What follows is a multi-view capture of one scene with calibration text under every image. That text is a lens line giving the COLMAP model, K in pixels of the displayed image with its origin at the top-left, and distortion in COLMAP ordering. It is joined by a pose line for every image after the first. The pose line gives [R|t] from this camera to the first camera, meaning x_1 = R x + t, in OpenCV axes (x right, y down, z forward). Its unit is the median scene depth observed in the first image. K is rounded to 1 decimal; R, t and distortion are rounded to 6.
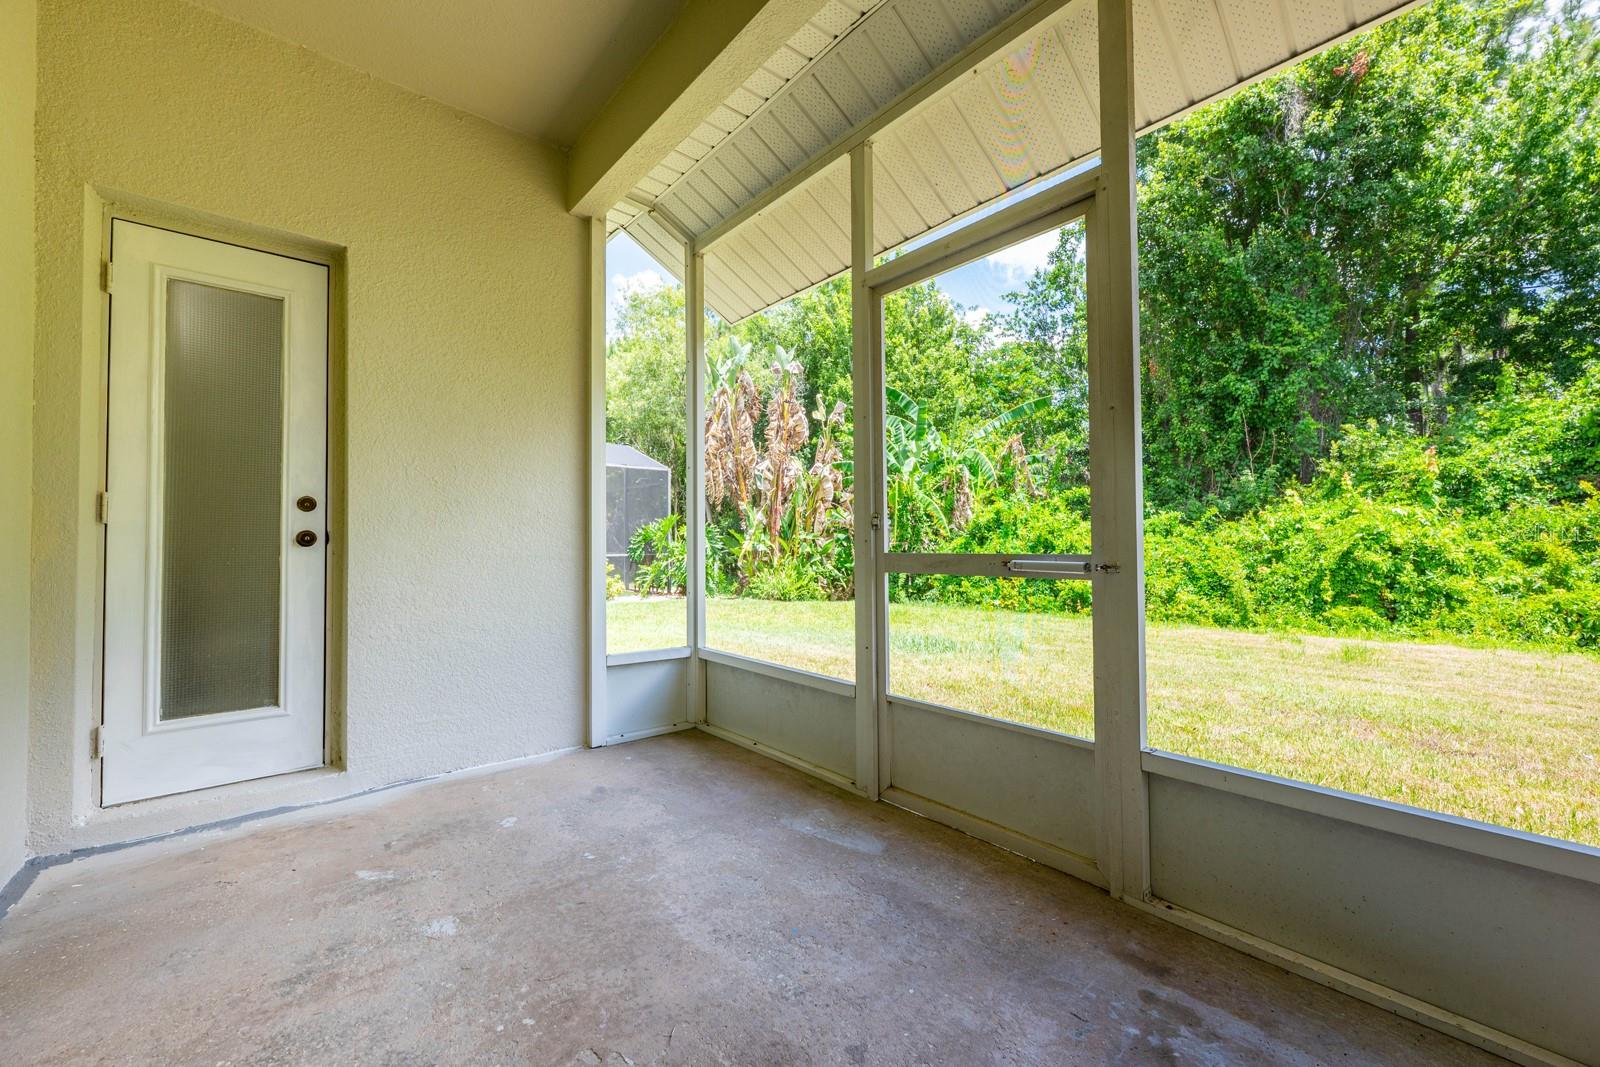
lens RADIAL K [[619.3, 0, 798.4], [0, 619.3, 536.0], [0, 0, 1]] dist [0.000358, 0.000059]
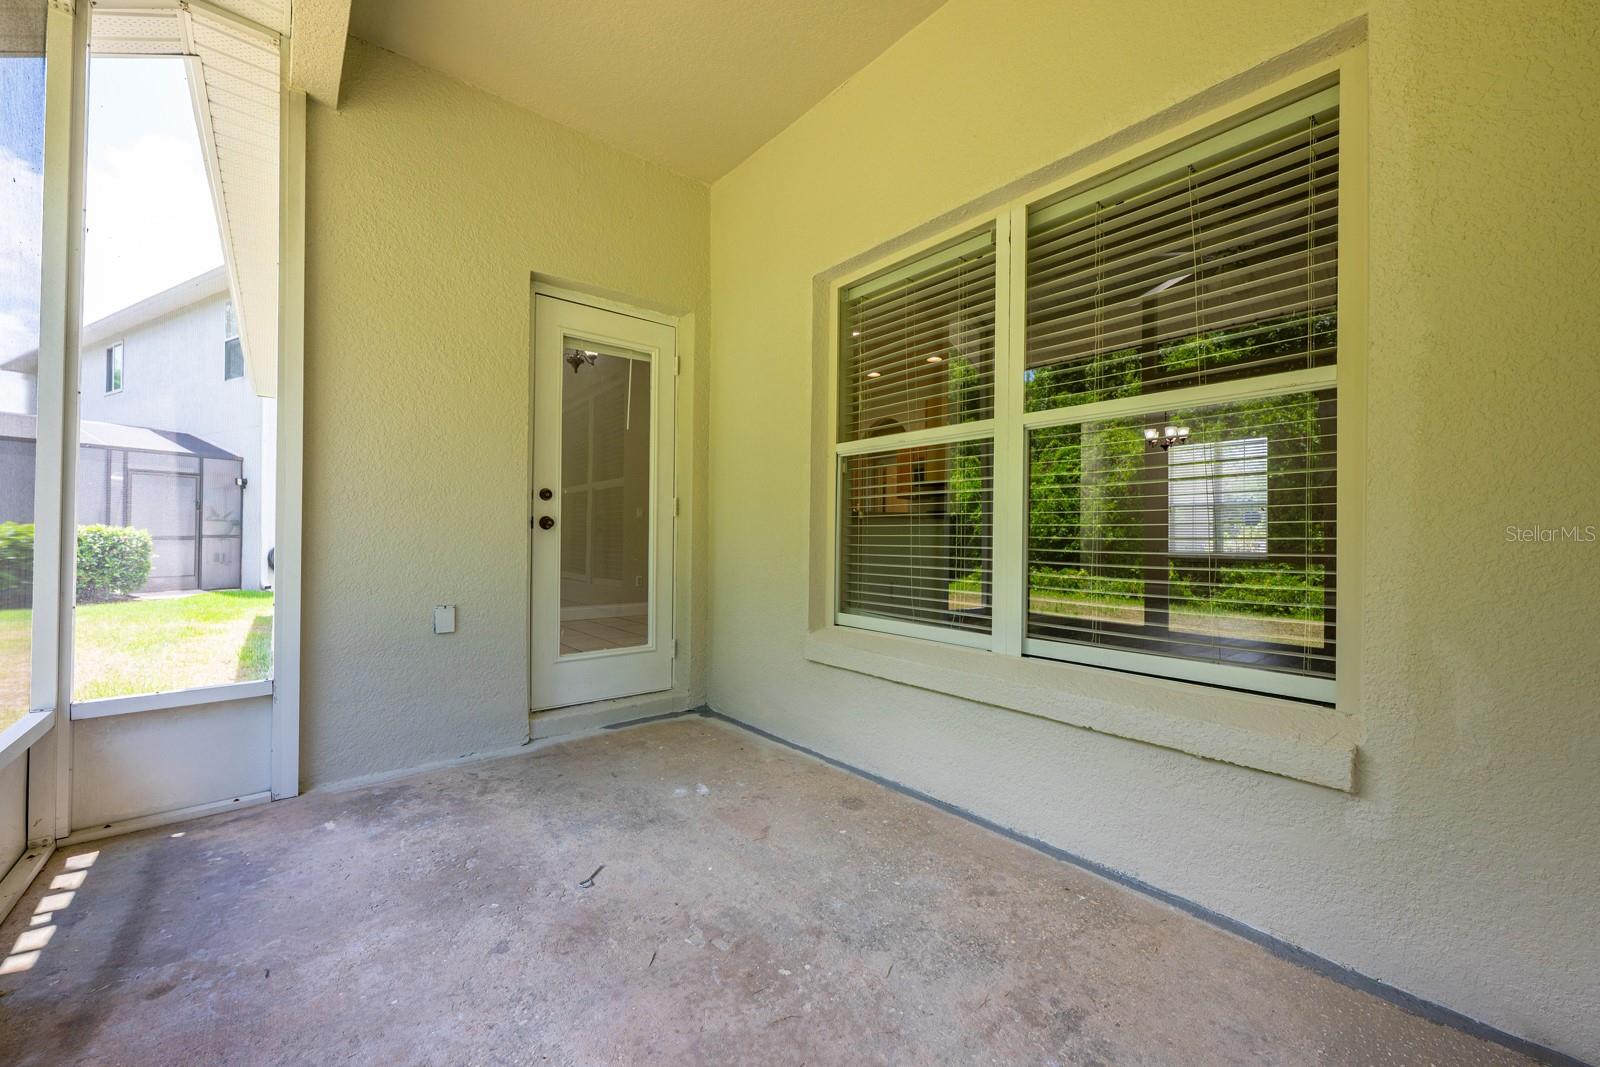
lens RADIAL K [[619.3, 0, 800.7], [0, 619.3, 535.4], [0, 0, 1]] dist [0.000358, 0.000059]
pose [[-0.999792, -0.002364, 0.020267, -0.467512], [-0.002818, 0.999745, -0.022391, 0.051417], [-0.020209, -0.022443, -0.999544, 2.019333]]
